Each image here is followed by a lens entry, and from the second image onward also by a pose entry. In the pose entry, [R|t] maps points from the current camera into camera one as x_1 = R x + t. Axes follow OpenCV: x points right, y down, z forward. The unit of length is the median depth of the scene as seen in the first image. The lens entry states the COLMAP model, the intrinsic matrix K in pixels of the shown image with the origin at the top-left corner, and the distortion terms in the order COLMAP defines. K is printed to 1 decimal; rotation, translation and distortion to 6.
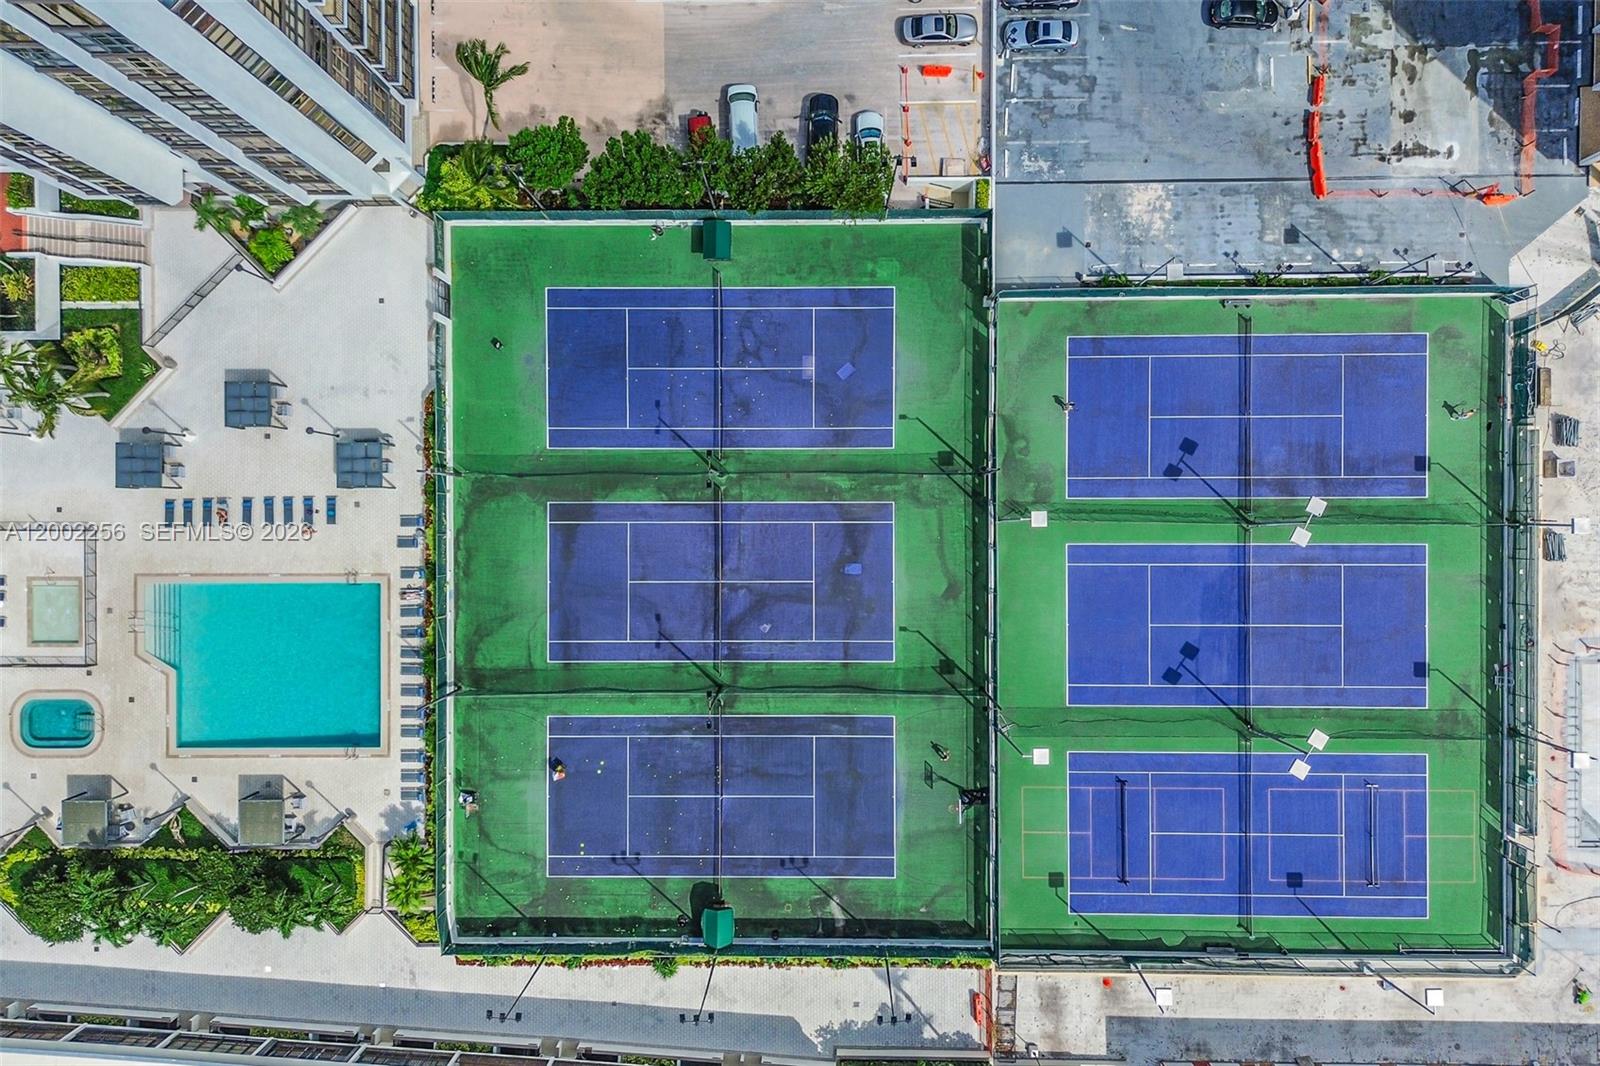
lens RADIAL K [[1137.7, 0, 798.2], [0, 1137.7, 534.1], [0, 0, 1]] dist [0.056187, -0.044875]
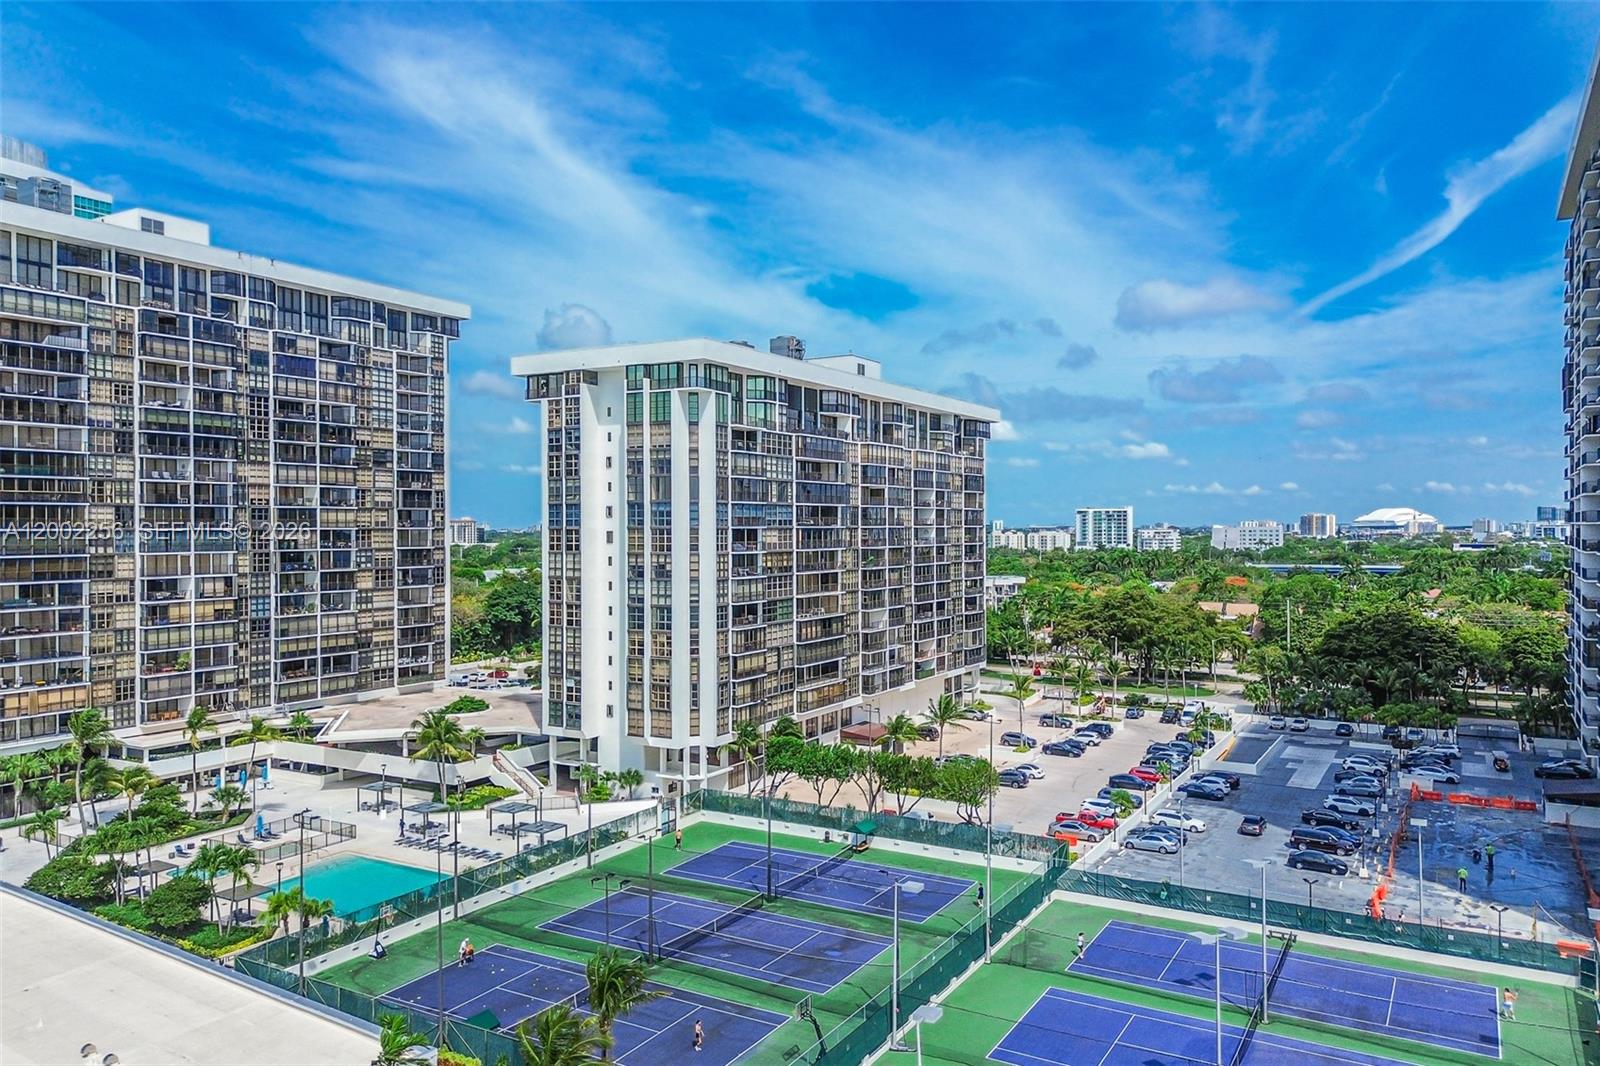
lens RADIAL K [[1137.7, 0, 789.3], [0, 1137.7, 533.3], [0, 0, 1]] dist [0.056187, -0.044875]
pose [[0.857161, 0.027660, -0.514305, 0.516921], [-0.514515, 0.000575, -0.857481, 0.901539], [-0.023422, 0.999617, 0.014725, 0.621852]]
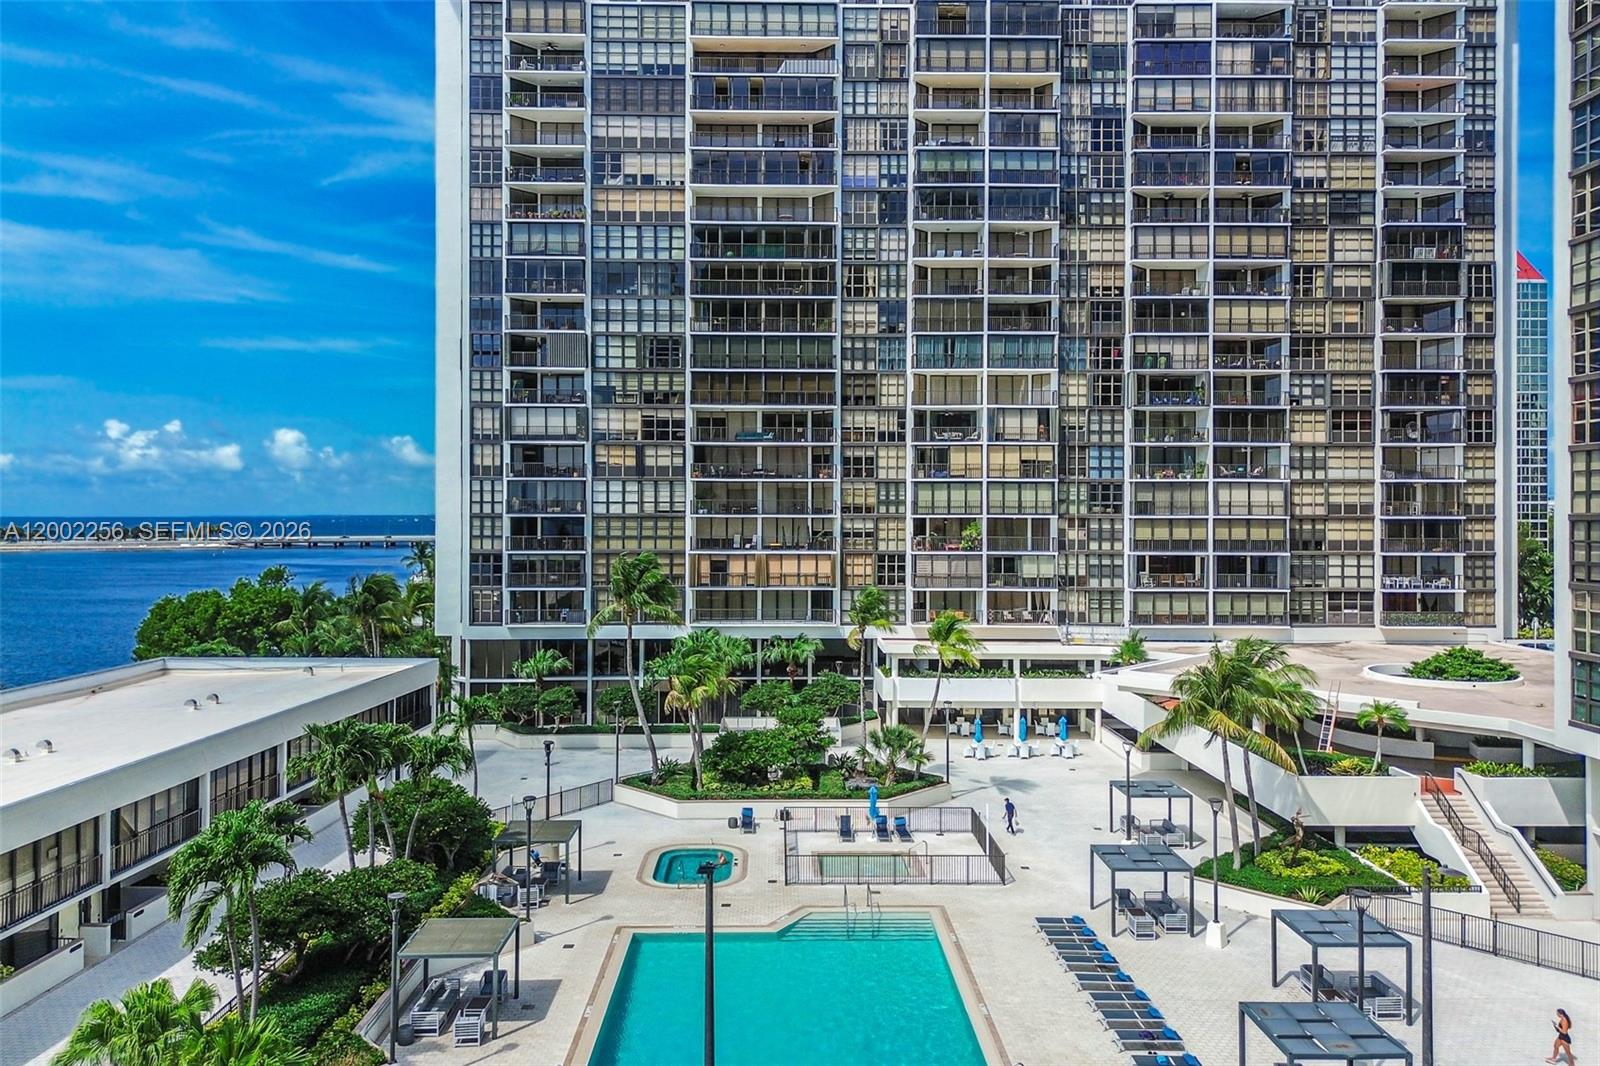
lens RADIAL K [[1137.7, 0, 795.4], [0, 1137.7, 512.9], [0, 0, 1]] dist [0.056187, -0.044875]
pose [[0.016152, 0.026783, -0.999511, -0.005562], [-0.999835, -0.007930, -0.016369, 0.121920], [-0.008364, 0.999610, 0.026650, 0.799744]]
